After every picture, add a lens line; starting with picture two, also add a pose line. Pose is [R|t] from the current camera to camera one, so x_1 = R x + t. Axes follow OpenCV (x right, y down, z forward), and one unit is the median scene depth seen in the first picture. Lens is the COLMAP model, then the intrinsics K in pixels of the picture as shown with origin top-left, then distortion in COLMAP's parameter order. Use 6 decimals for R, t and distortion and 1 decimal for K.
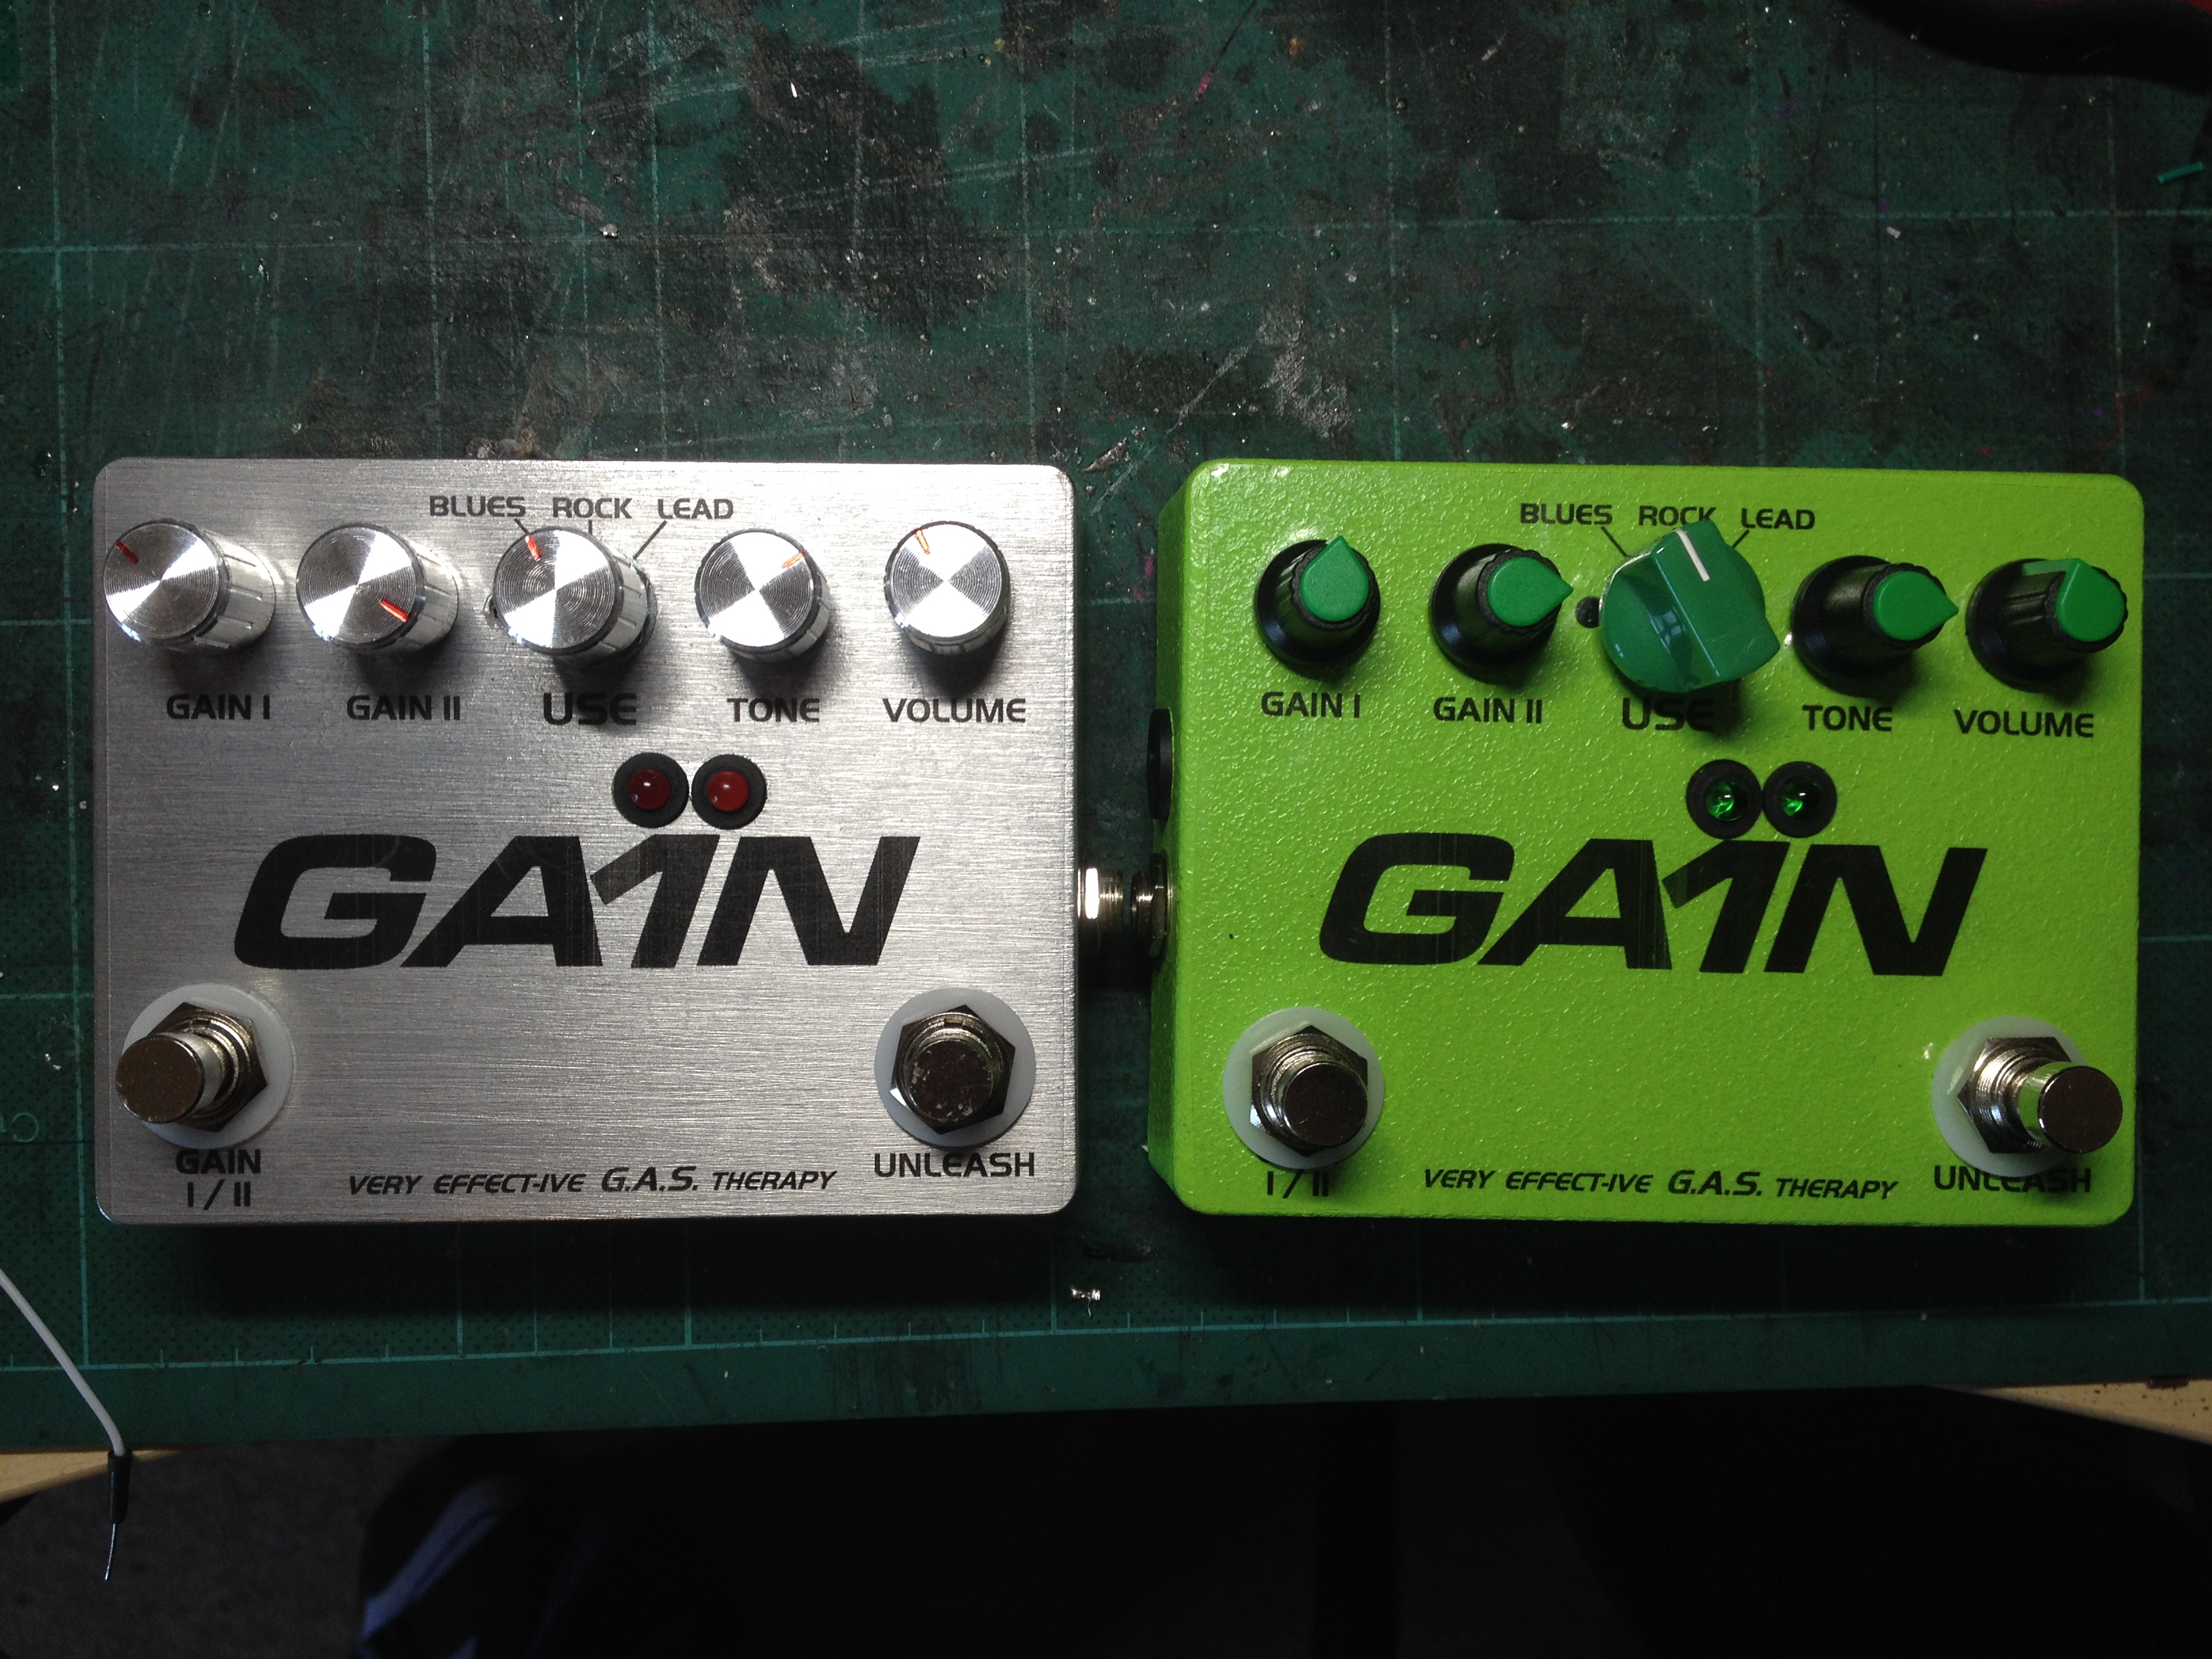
lens RADIAL K [[2246.4, 0, 1108.0], [0, 2246.4, 829.5], [0, 0, 1]] dist [-0.112934, 0.000000]
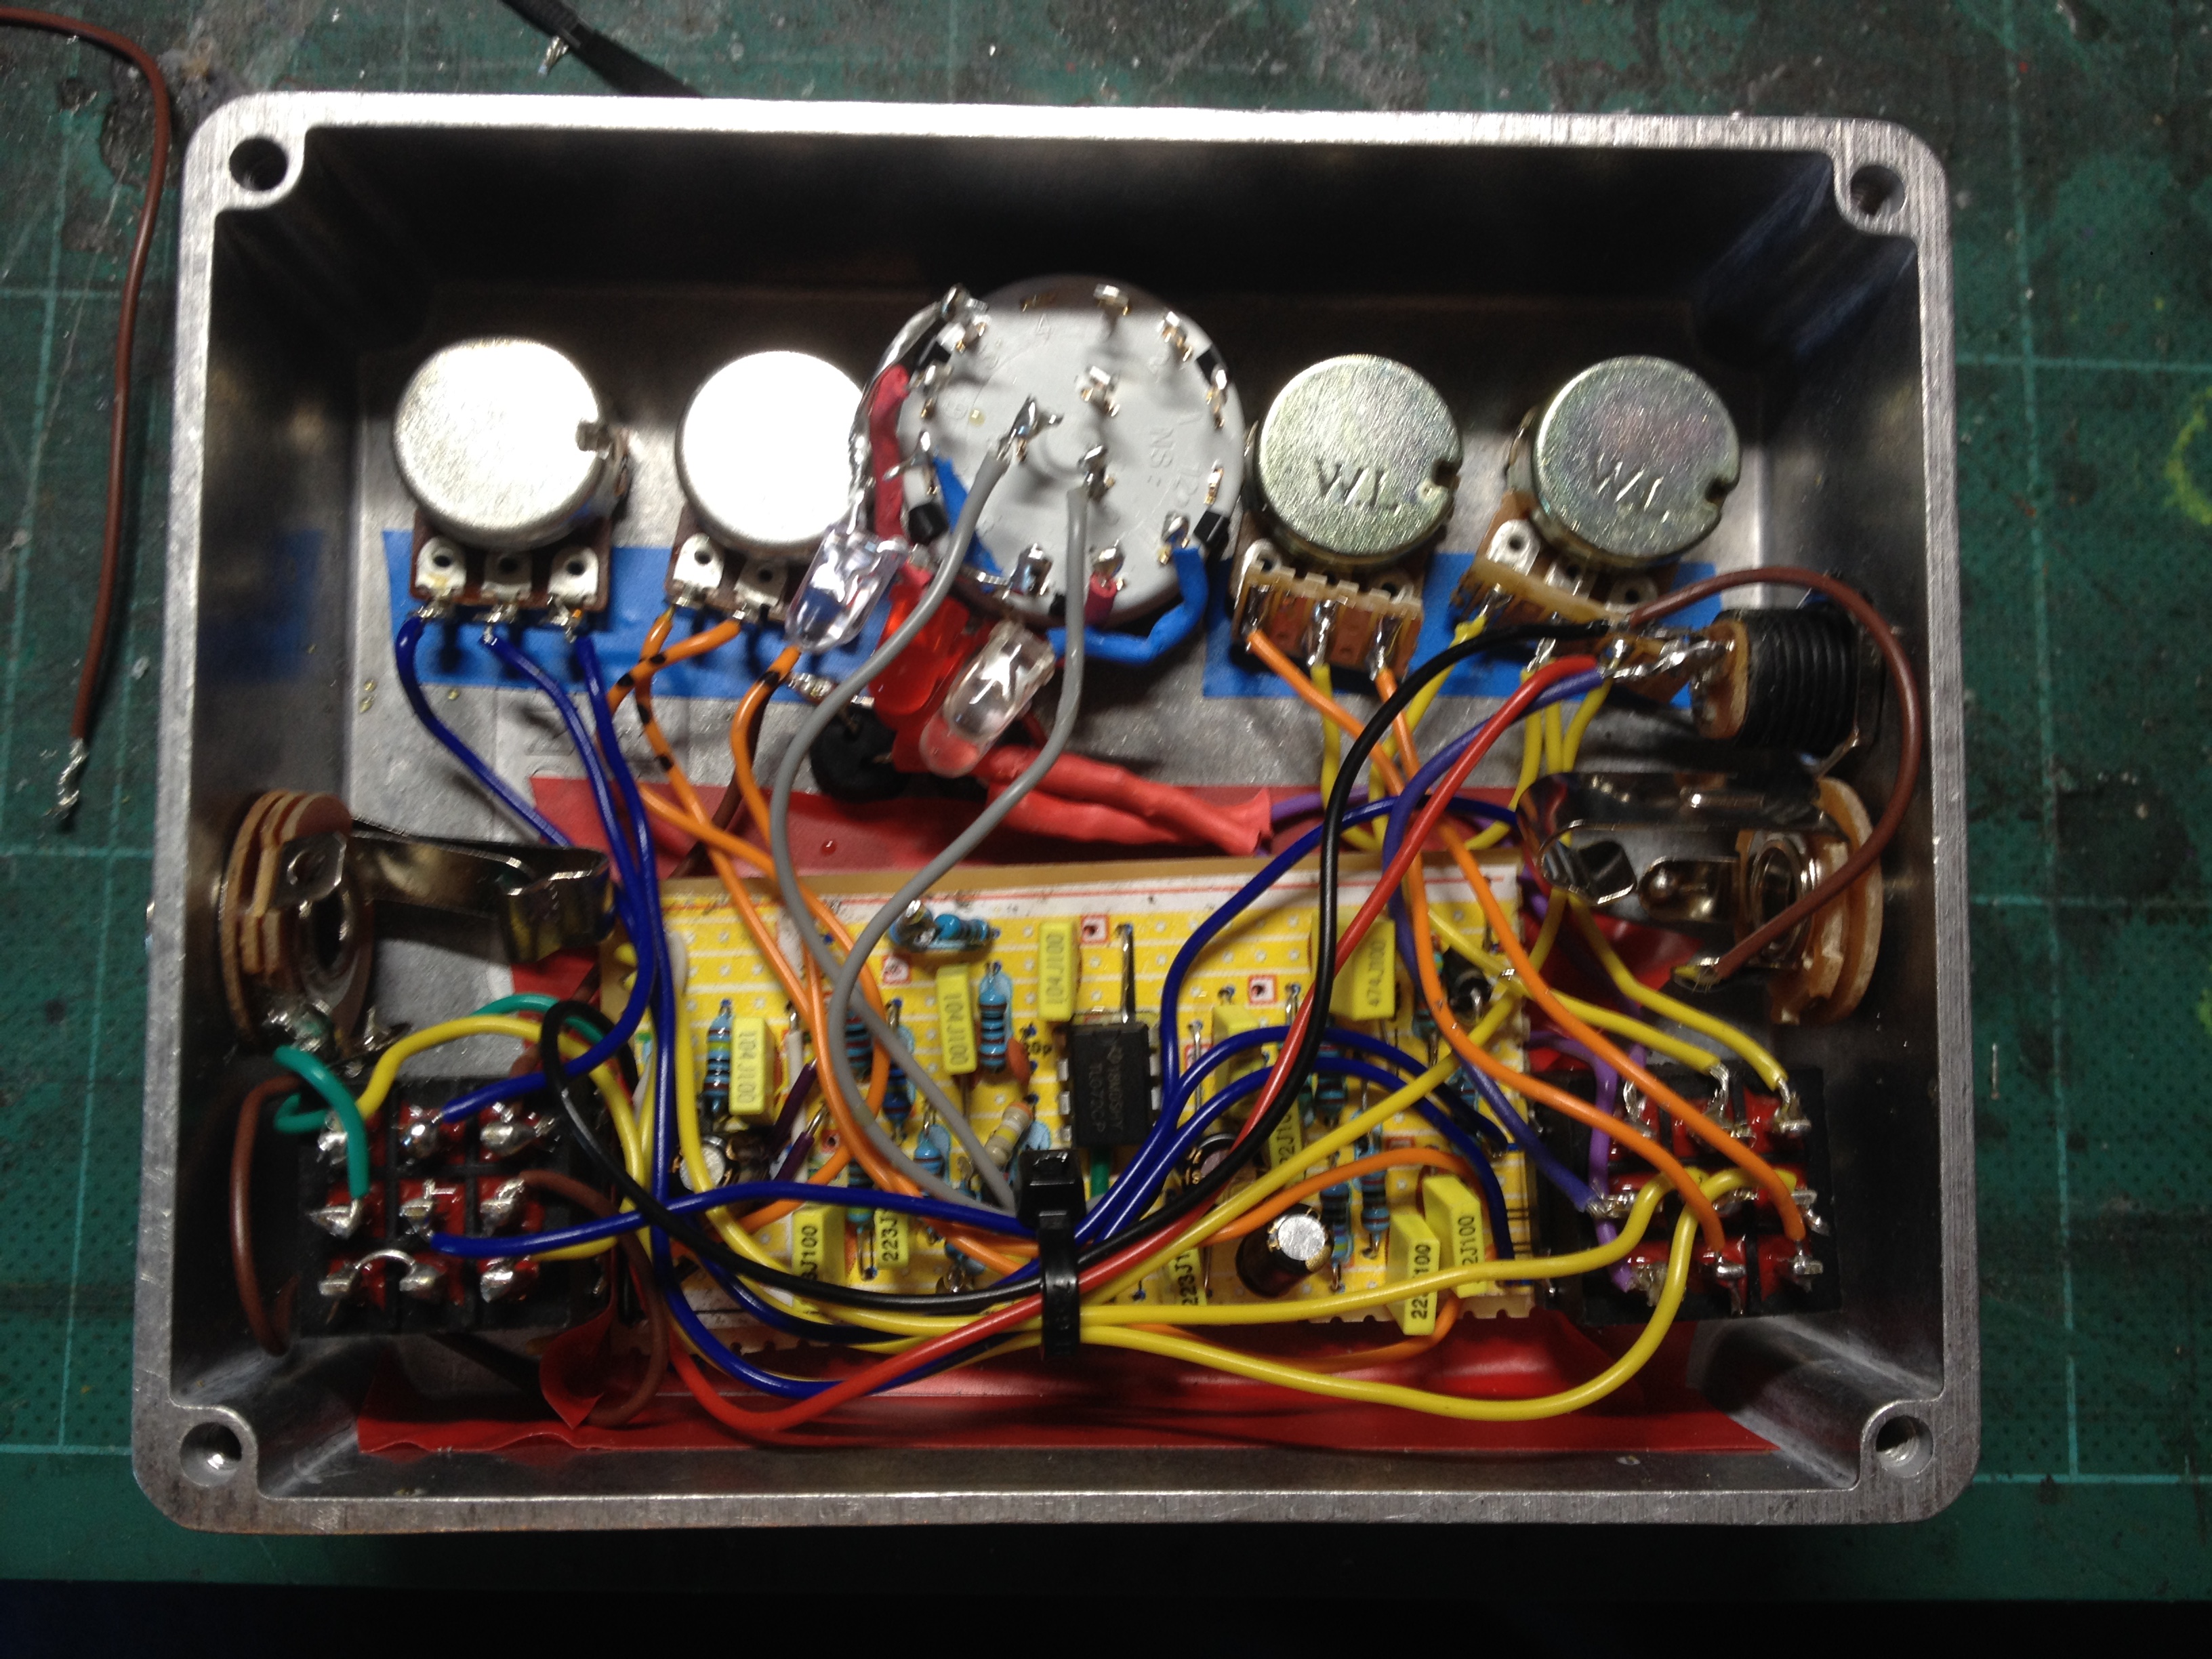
lens RADIAL K [[2246.4, 0, 1103.5], [0, 2246.4, 829.8], [0, 0, 1]] dist [-0.112934, 0.000000]
pose [[0.998469, 0.049850, 0.023961, 0.007394], [-0.045914, 0.988589, -0.143474, 0.139616], [-0.030839, 0.142154, 0.989364, 0.371918]]
